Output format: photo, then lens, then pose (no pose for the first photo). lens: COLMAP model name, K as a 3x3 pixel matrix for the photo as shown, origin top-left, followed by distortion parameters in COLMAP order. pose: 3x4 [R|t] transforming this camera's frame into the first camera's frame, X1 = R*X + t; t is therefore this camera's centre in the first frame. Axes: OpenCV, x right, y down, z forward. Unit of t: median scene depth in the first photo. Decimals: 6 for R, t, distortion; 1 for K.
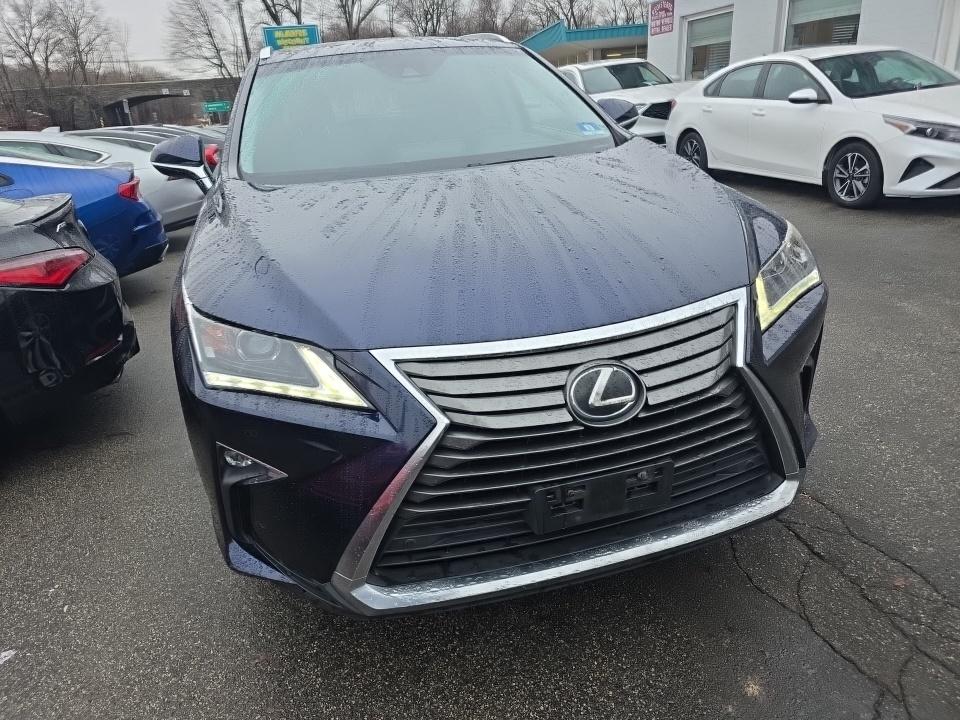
lens RADIAL K [[623.0, 0, 480.0], [0, 623.0, 360.0], [0, 0, 1]] dist [0.035778, -0.039813]
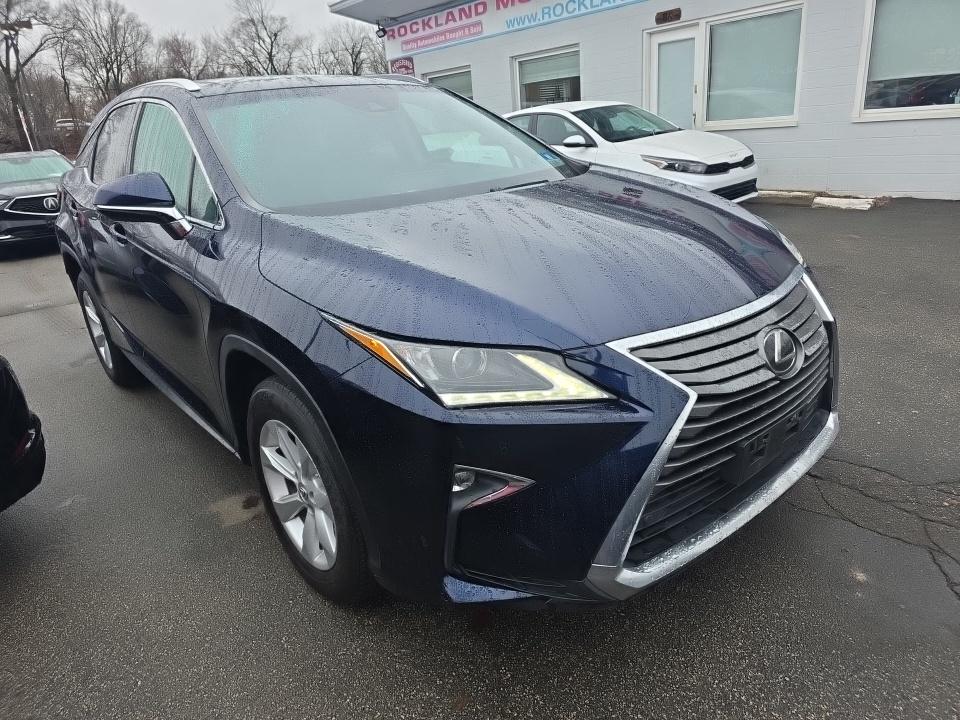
lens RADIAL K [[623.0, 0, 480.0], [0, 623.0, 360.0], [0, 0, 1]] dist [0.035778, -0.039813]
pose [[0.908432, -0.139589, 0.394039, -0.654763], [0.168148, 0.985001, -0.038717, 0.014379], [-0.382724, 0.101428, 0.918278, 0.083011]]
